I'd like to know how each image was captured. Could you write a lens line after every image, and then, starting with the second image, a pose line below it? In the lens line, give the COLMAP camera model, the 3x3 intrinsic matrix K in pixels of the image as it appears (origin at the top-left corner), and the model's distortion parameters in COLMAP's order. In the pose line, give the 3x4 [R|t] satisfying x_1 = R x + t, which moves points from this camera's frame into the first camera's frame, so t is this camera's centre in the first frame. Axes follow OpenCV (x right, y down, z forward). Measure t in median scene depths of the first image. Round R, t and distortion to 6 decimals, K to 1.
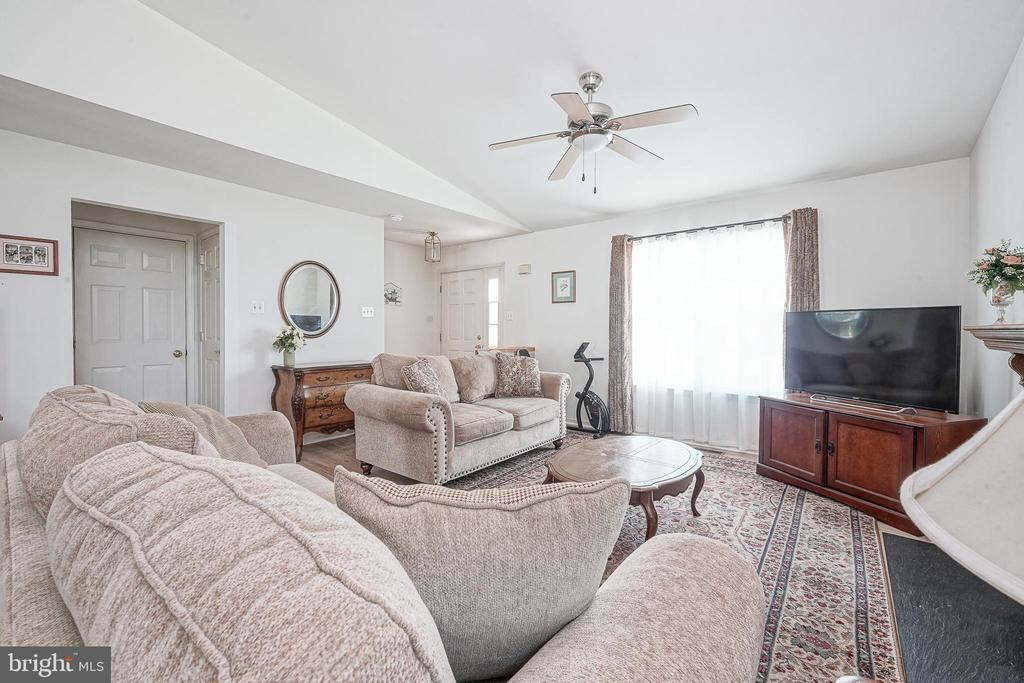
lens RADIAL K [[416.3, 0, 511.4], [0, 416.3, 333.7], [0, 0, 1]] dist [-0.002868, 0.000505]
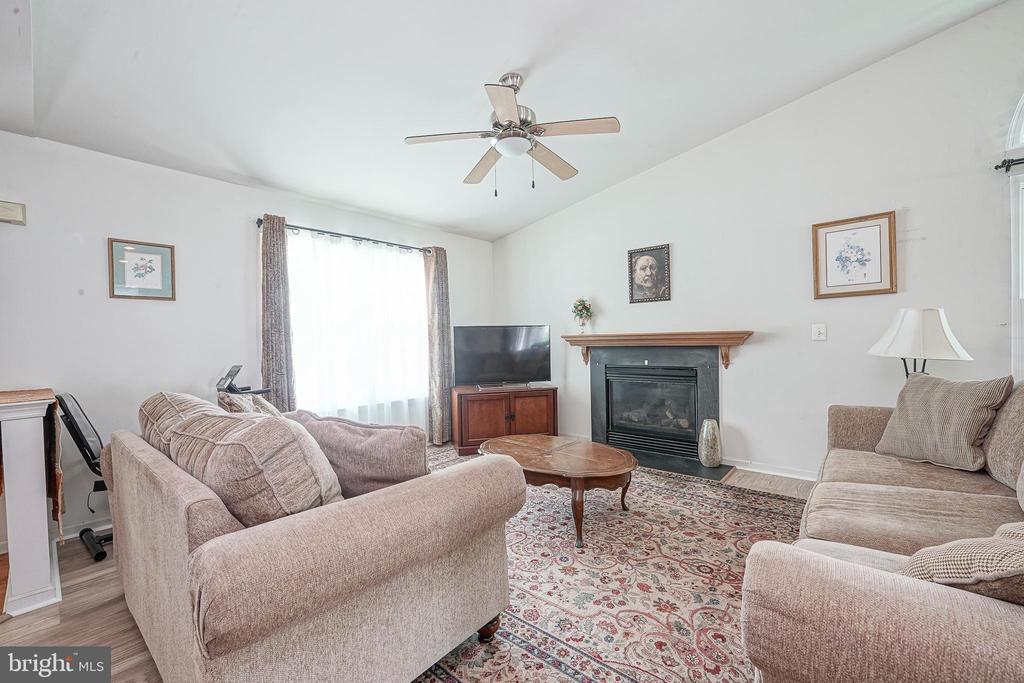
lens RADIAL K [[416.3, 0, 510.2], [0, 416.3, 345.5], [0, 0, 1]] dist [-0.002868, 0.000505]
pose [[0.043835, -0.018914, 0.998860, -0.508500], [0.035688, 0.999212, 0.017355, -0.007415], [-0.998401, 0.034887, 0.044476, 0.626958]]
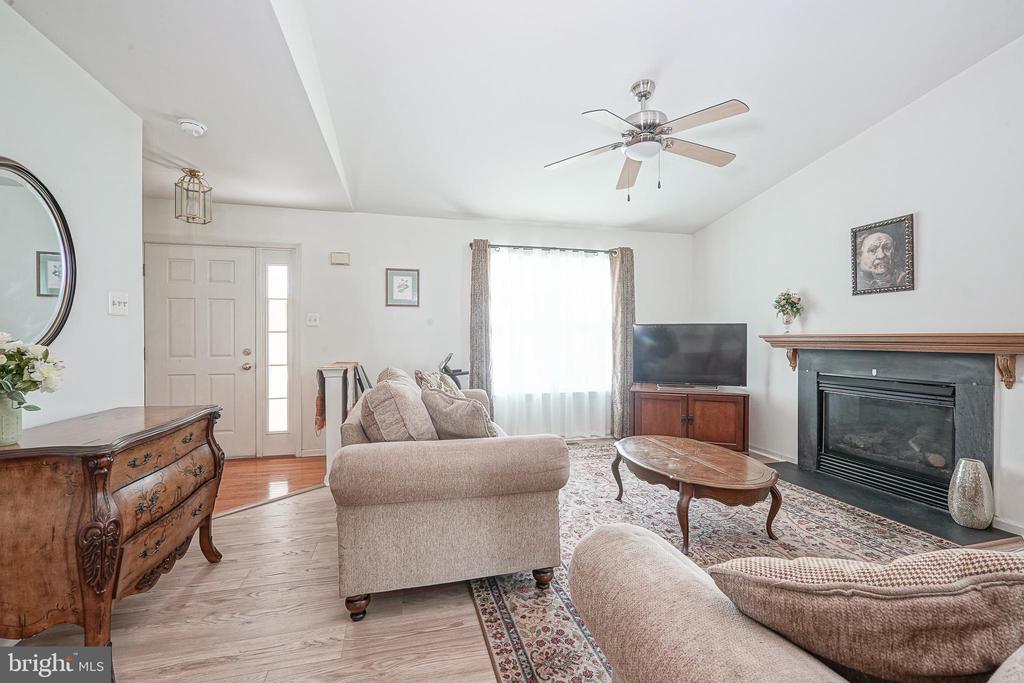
lens RADIAL K [[416.3, 0, 498.0], [0, 416.3, 340.4], [0, 0, 1]] dist [-0.002868, 0.000505]
pose [[0.611980, -0.007235, 0.790840, -0.524897], [0.013090, 0.999914, -0.000982, -0.004748], [-0.790765, 0.010953, 0.612022, 0.433638]]
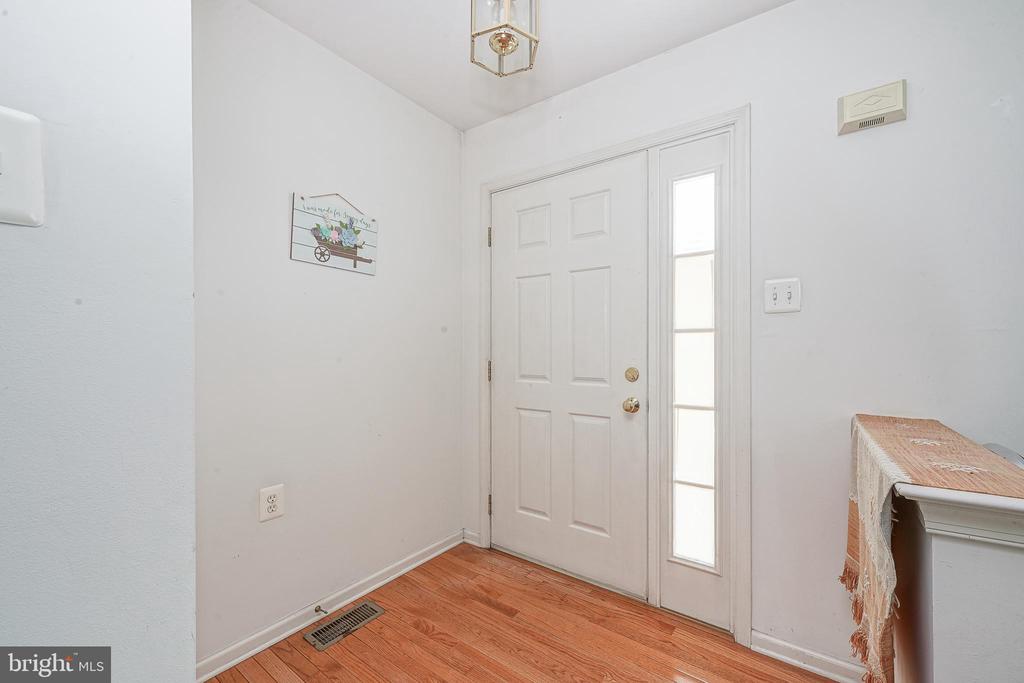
lens RADIAL K [[416.3, 0, 532.9], [0, 416.3, 350.4], [0, 0, 1]] dist [-0.002868, 0.000505]
pose [[0.997435, -0.008179, 0.071115, -0.257838], [0.008521, 0.999954, -0.004508, -0.011942], [-0.071075, 0.005102, 0.997458, 1.039401]]
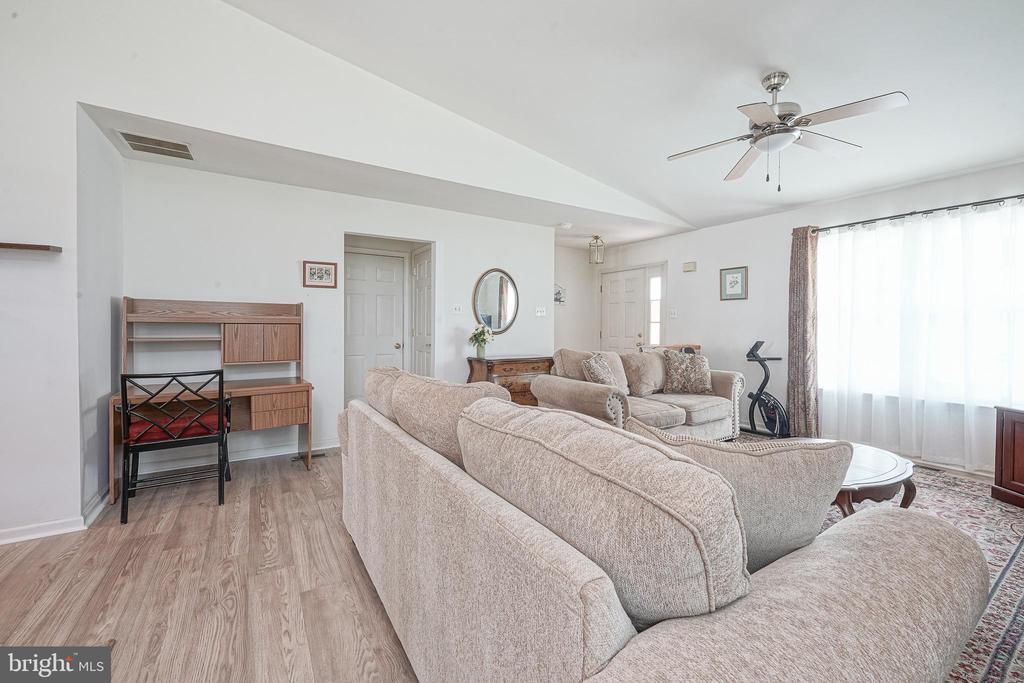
lens RADIAL K [[416.3, 0, 520.9], [0, 416.3, 329.2], [0, 0, 1]] dist [-0.002868, 0.000505]
pose [[0.948844, 0.003531, -0.315727, -0.048694], [-0.005001, 0.999980, -0.003846, -0.000314], [0.315707, 0.005228, 0.948842, -0.095126]]
